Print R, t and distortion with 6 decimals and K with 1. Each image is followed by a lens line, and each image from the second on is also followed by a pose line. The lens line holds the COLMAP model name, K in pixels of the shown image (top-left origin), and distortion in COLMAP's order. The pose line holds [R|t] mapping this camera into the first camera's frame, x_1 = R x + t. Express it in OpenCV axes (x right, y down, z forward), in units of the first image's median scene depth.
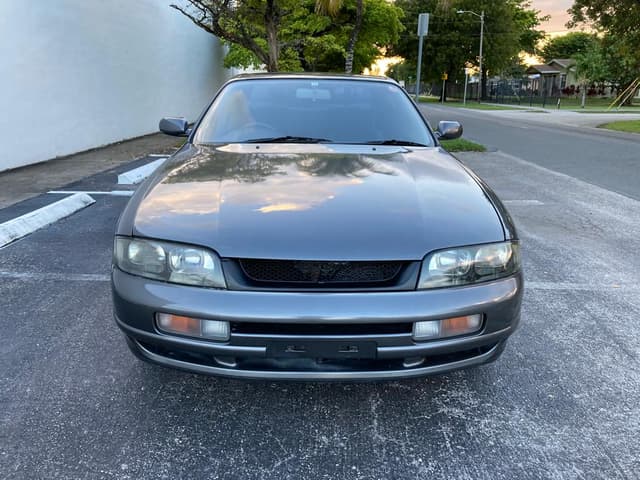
lens RADIAL K [[525.3, 0, 313.8], [0, 525.3, 242.5], [0, 0, 1]] dist [0.019832, -0.022579]
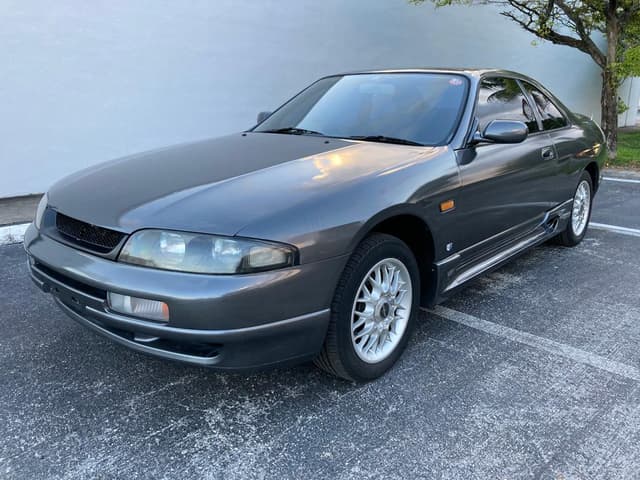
lens RADIAL K [[525.3, 0, 323.9], [0, 525.3, 236.0], [0, 0, 1]] dist [0.019832, -0.022579]
pose [[0.740152, 0.163737, -0.652200, 0.746346], [-0.187679, 0.981660, 0.033460, -0.043925], [0.645717, 0.097638, 0.757308, 0.306595]]
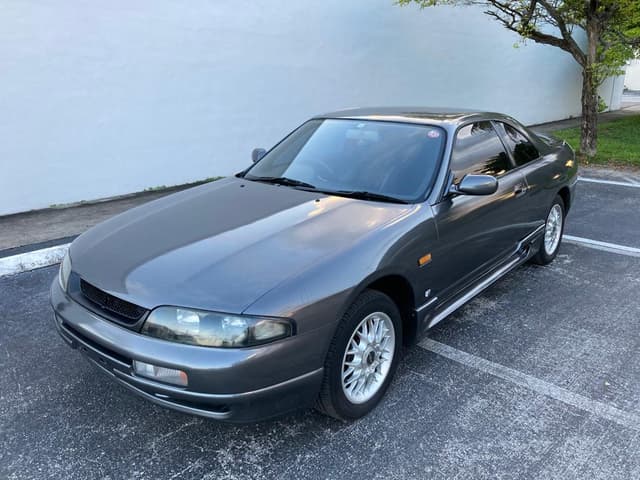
lens RADIAL K [[525.3, 0, 322.1], [0, 525.3, 234.8], [0, 0, 1]] dist [0.019832, -0.022579]
pose [[0.752461, 0.176272, -0.634611, 0.793211], [-0.172880, 0.982596, 0.067946, -0.182139], [0.635543, 0.058585, 0.769839, 0.208664]]
